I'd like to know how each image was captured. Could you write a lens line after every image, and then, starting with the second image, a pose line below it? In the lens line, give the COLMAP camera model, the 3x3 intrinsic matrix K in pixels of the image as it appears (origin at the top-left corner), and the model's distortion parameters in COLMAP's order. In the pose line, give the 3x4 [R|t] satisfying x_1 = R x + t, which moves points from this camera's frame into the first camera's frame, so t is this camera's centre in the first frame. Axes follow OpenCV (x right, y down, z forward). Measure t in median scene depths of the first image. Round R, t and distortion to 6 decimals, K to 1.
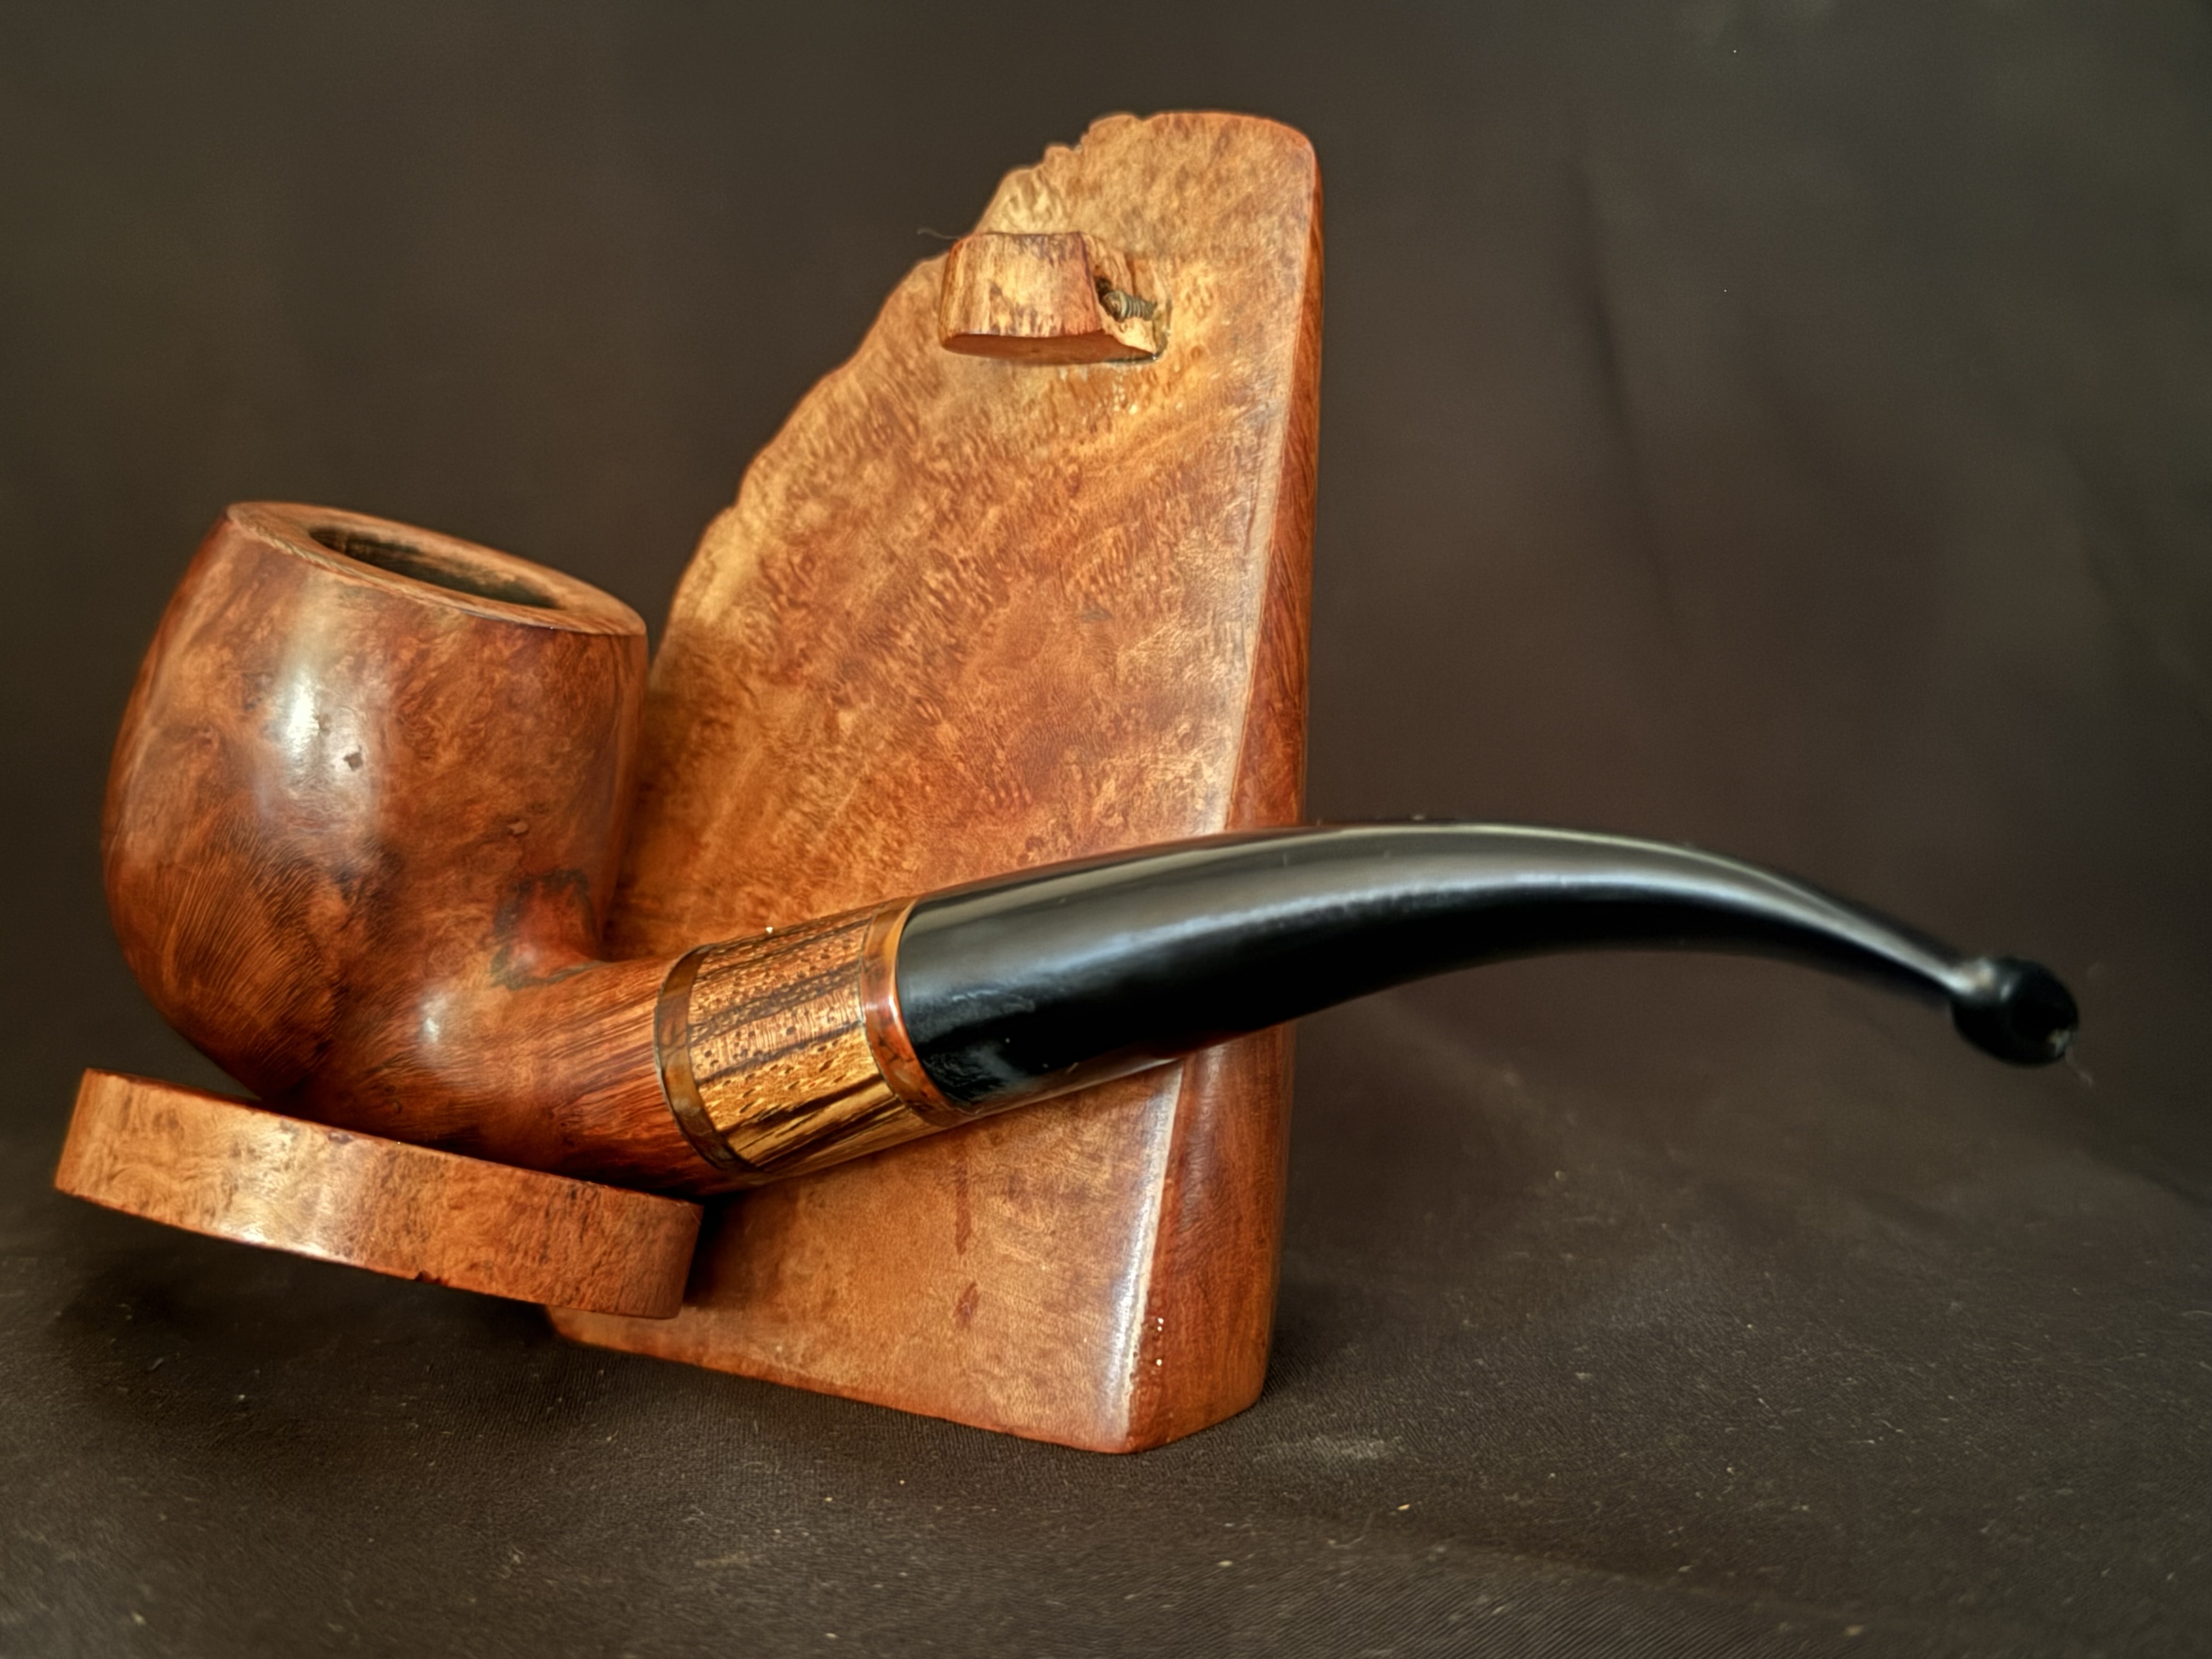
lens RADIAL K [[2761.0, 0, 1106.0], [0, 2761.0, 829.5], [0, 0, 1]] dist [0.108365, -0.008734]
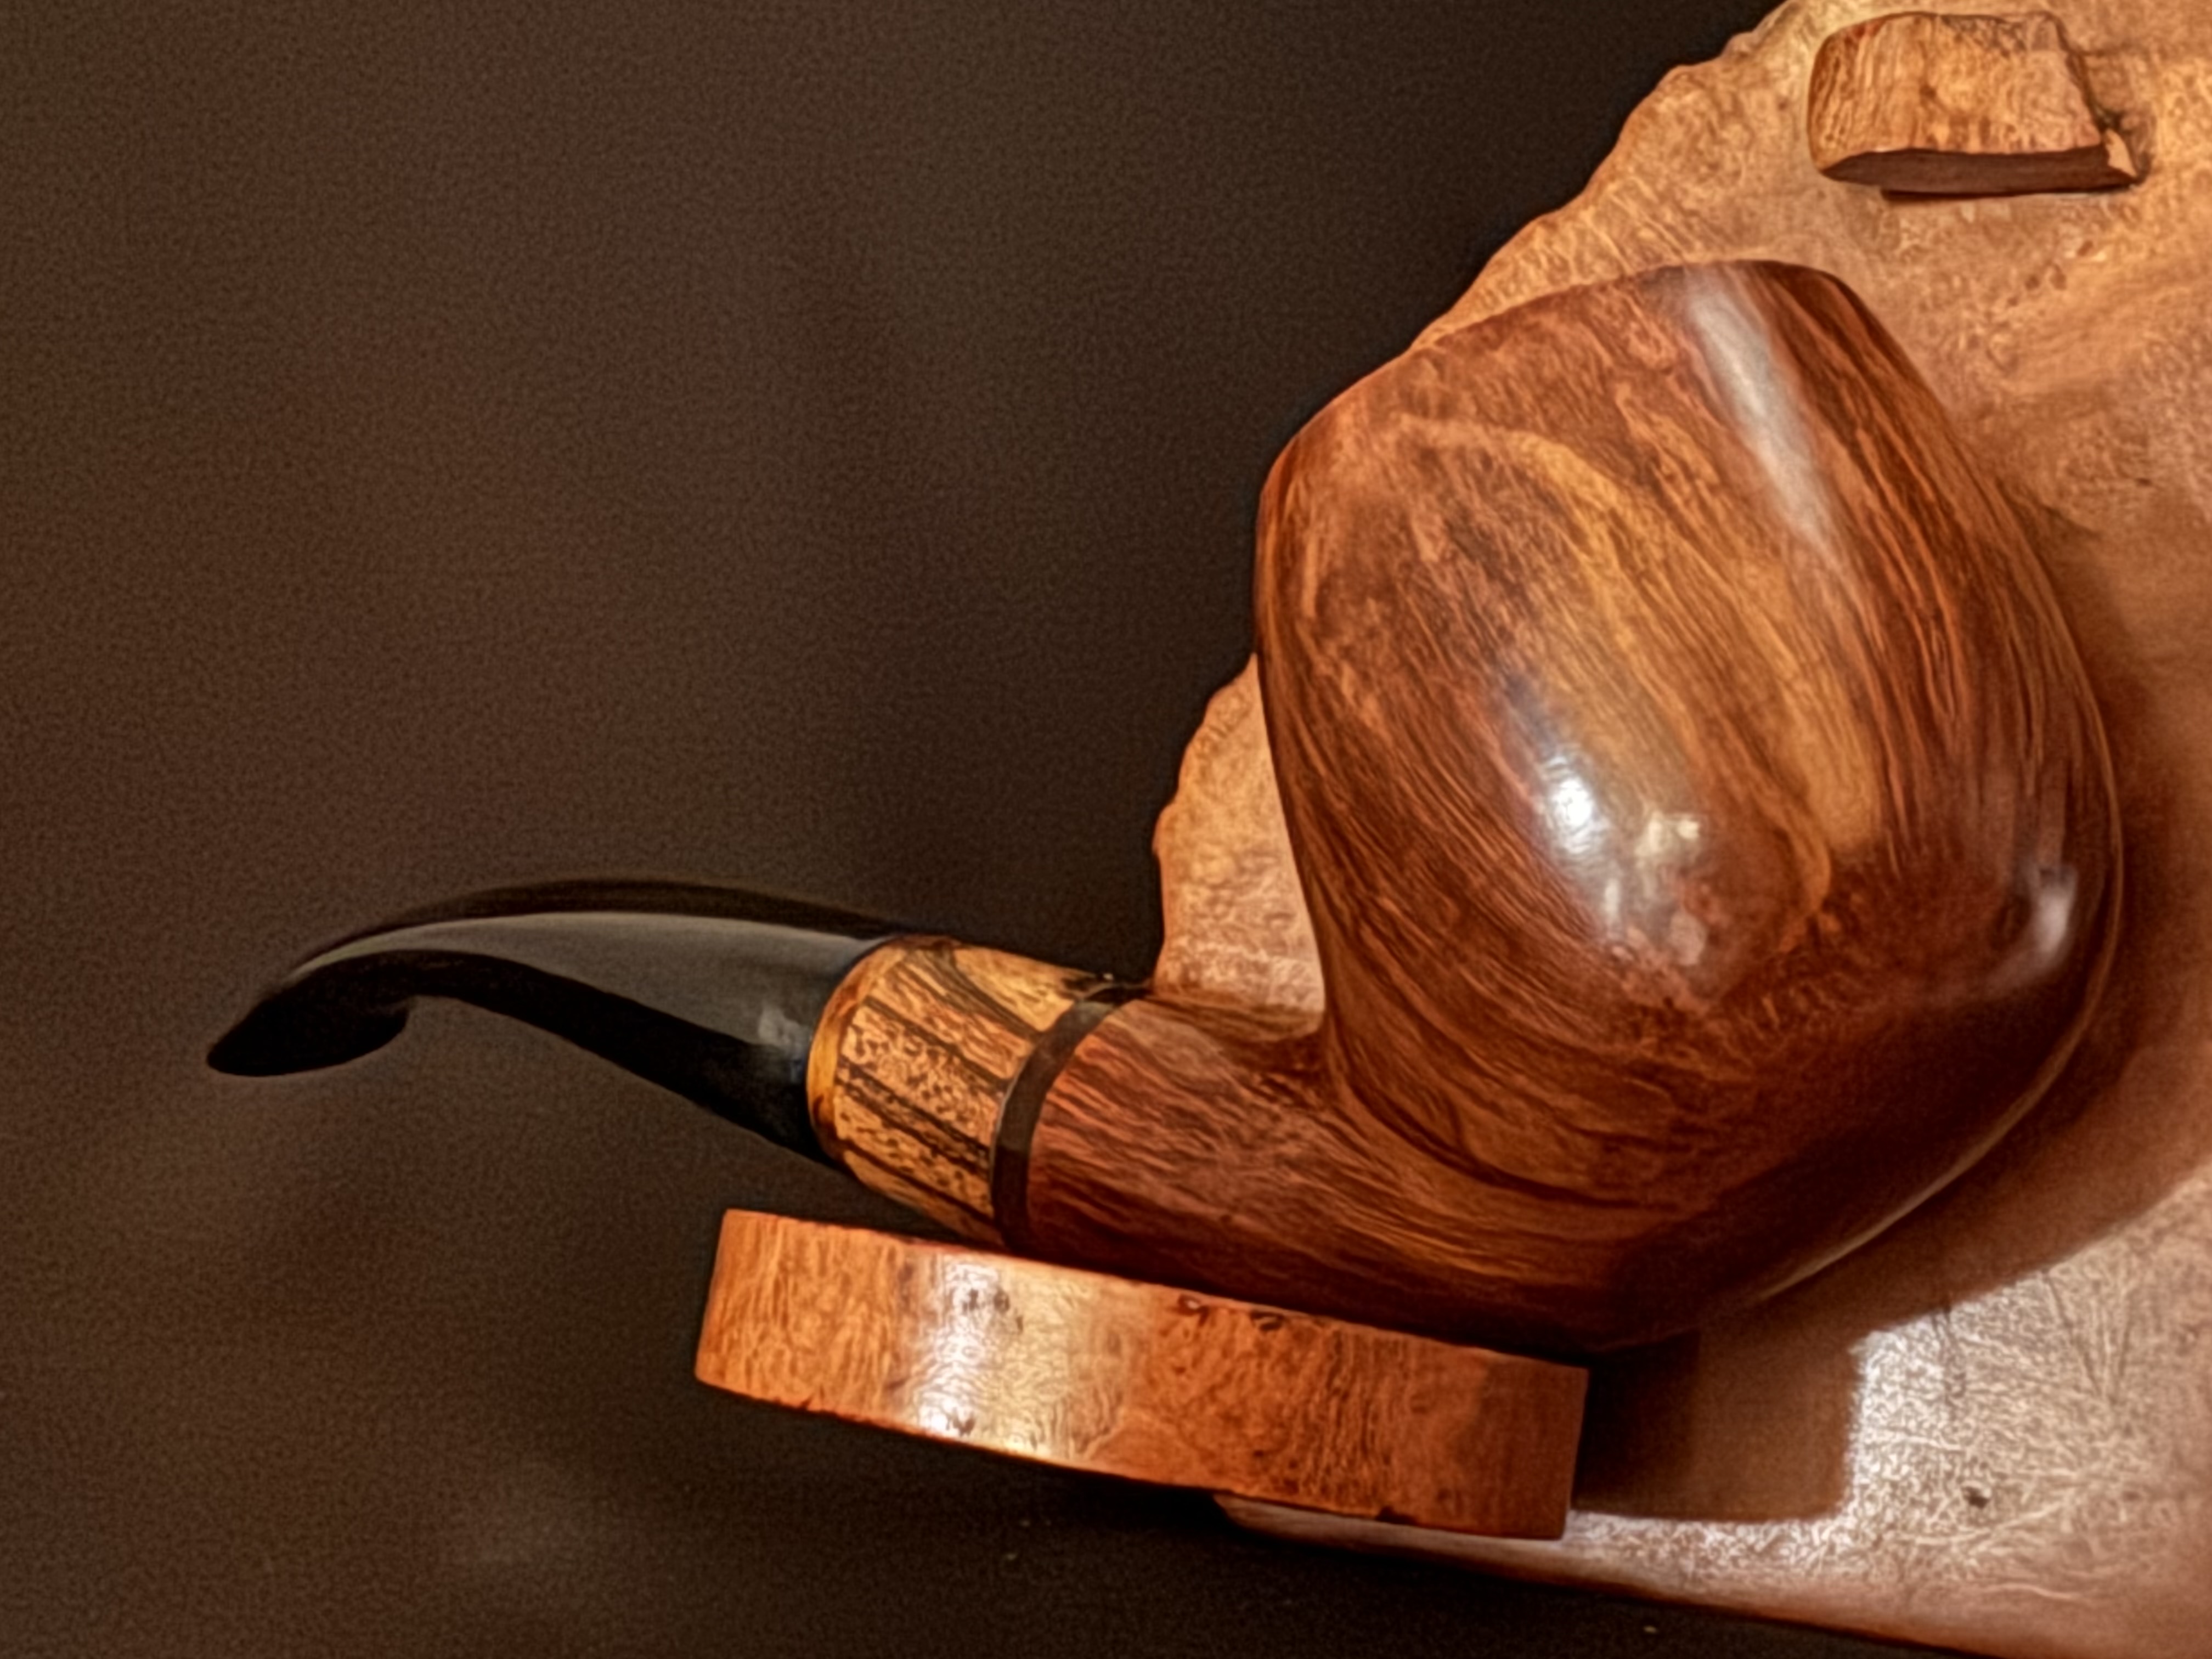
lens RADIAL K [[2857.6, 0, 1106.0], [0, 2857.6, 829.5], [0, 0, 1]] dist [-0.002375, -0.015991]
pose [[0.990118, -0.021581, 0.138568, -0.355876], [0.019538, 0.999680, 0.016087, -0.016994], [-0.138871, -0.013221, 0.990222, 0.281990]]
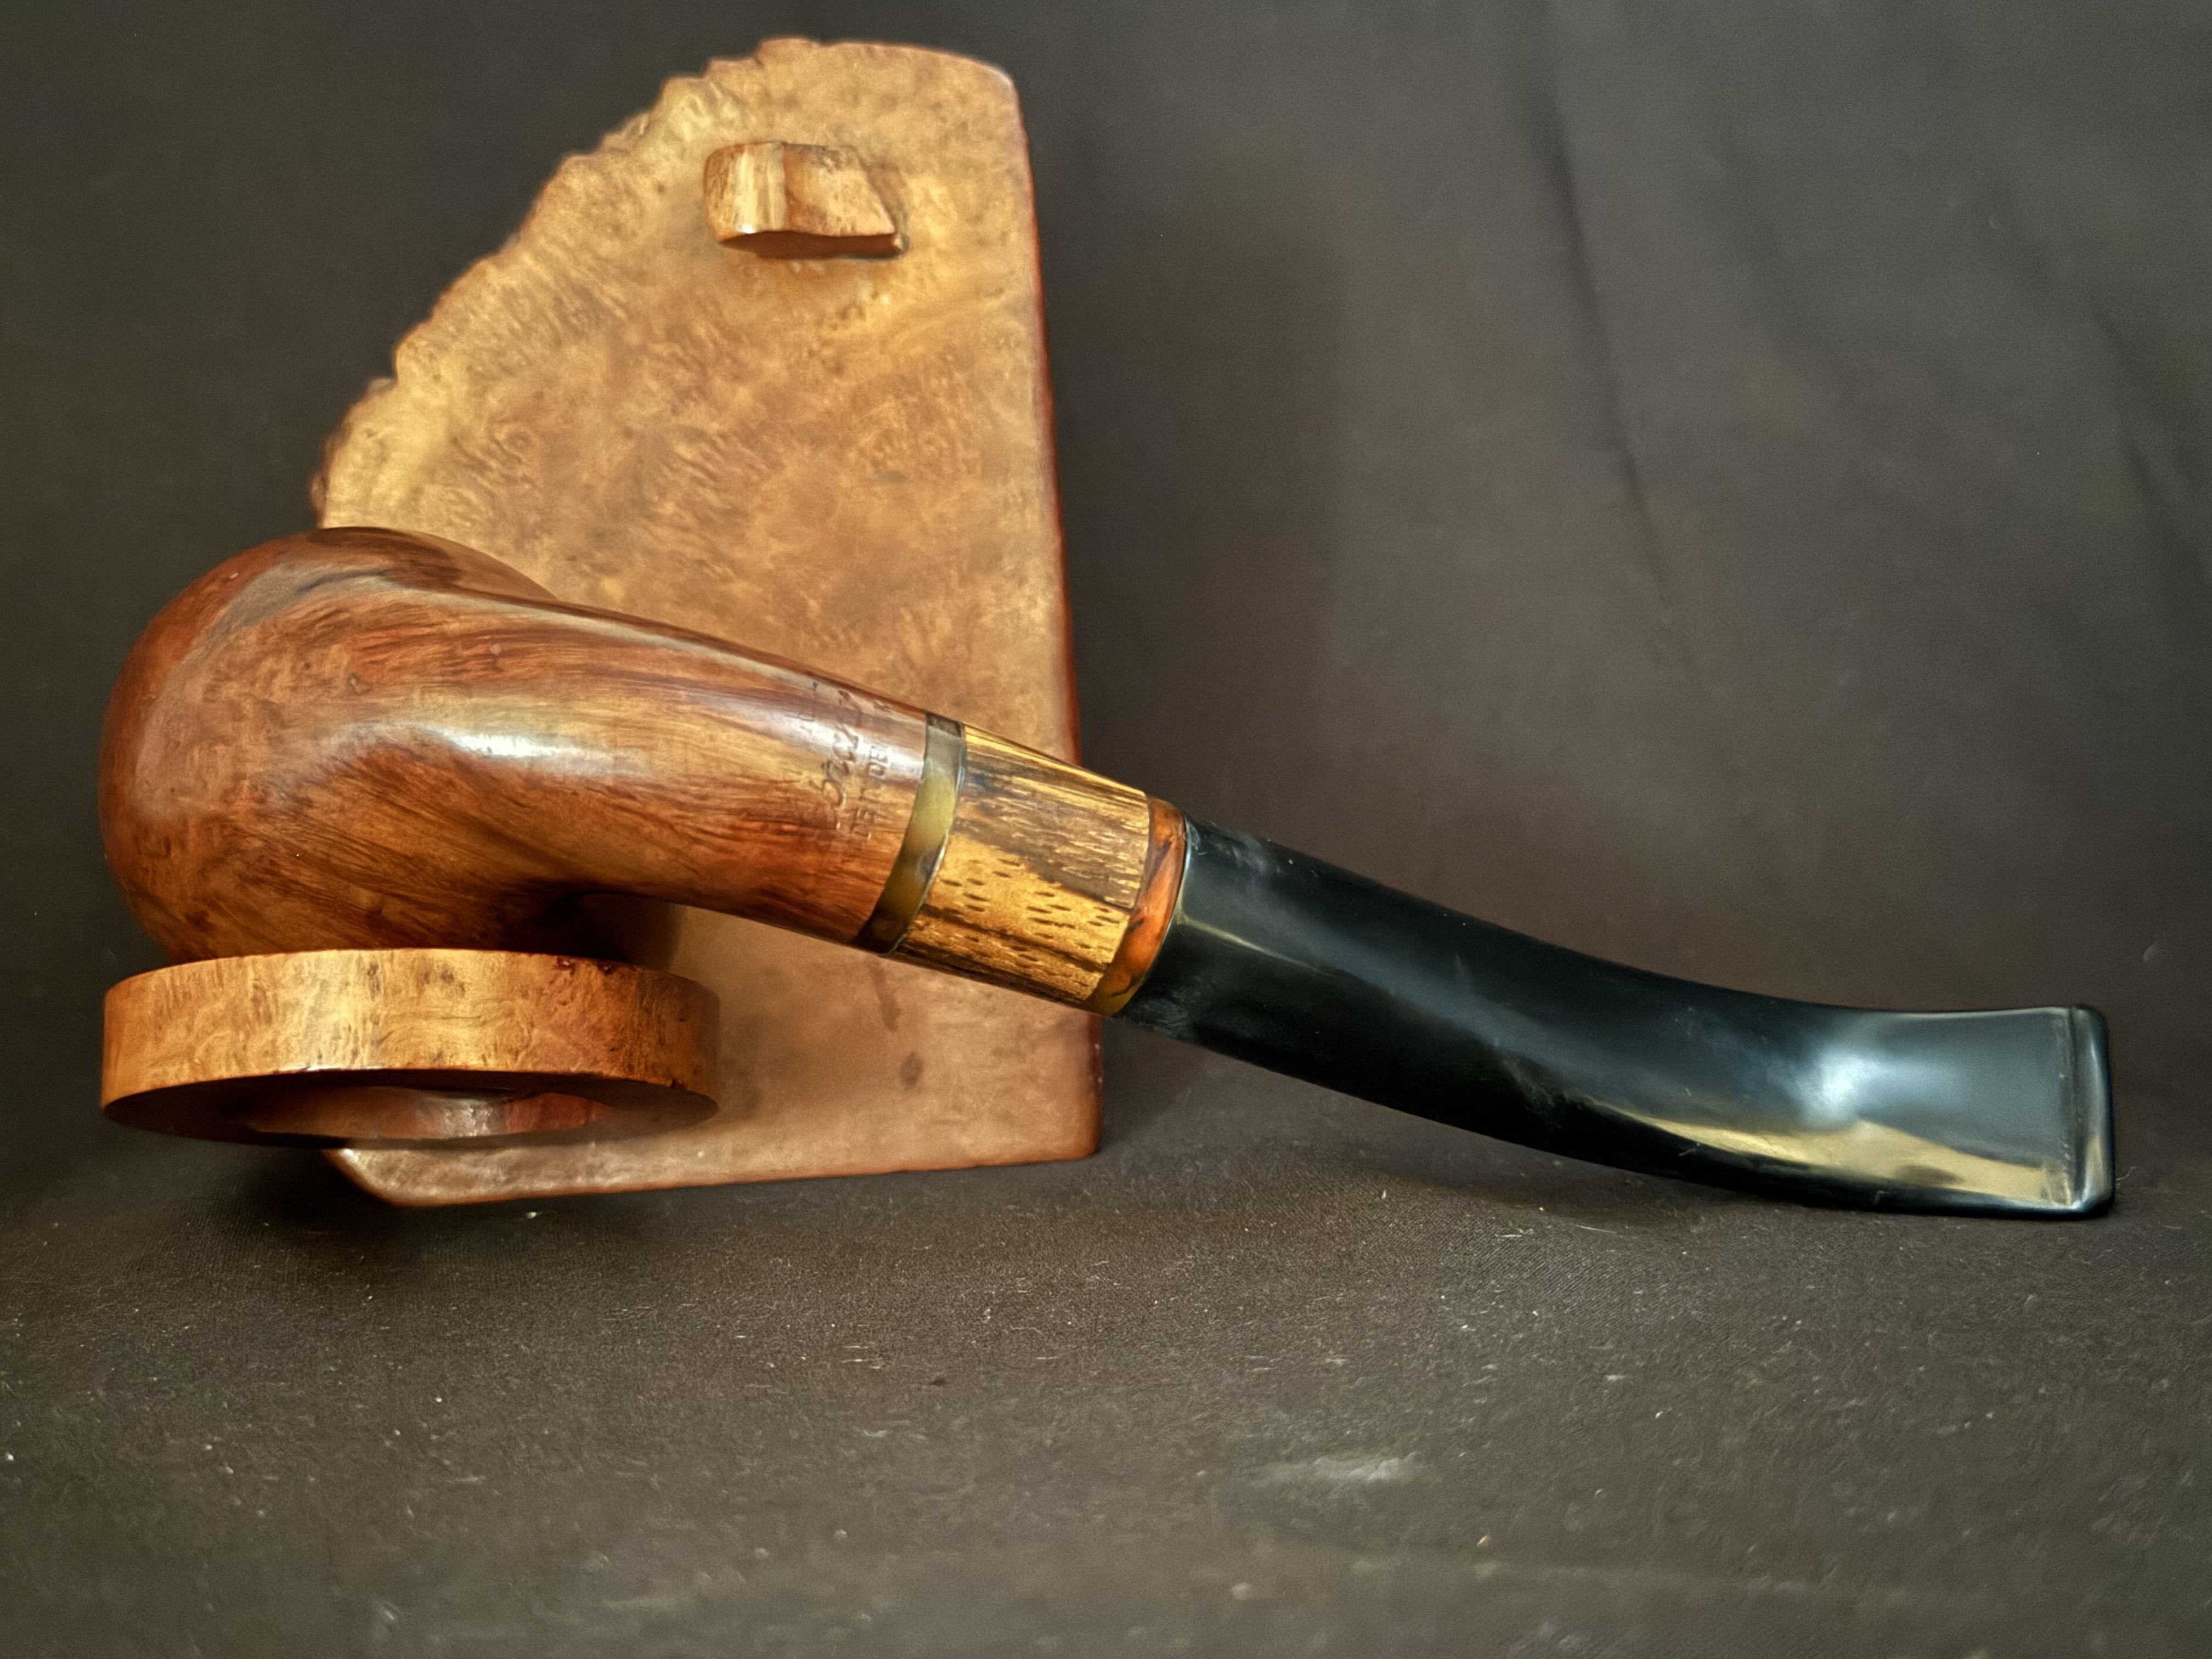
lens RADIAL K [[3386.8, 0, 1106.0], [0, 3386.8, 829.5], [0, 0, 1]] dist [0.093126, -0.127137]
pose [[0.720627, -0.095446, 0.686722, -0.910802], [0.088205, 0.995052, 0.045741, 0.011836], [-0.687690, 0.027610, 0.725480, -0.087216]]
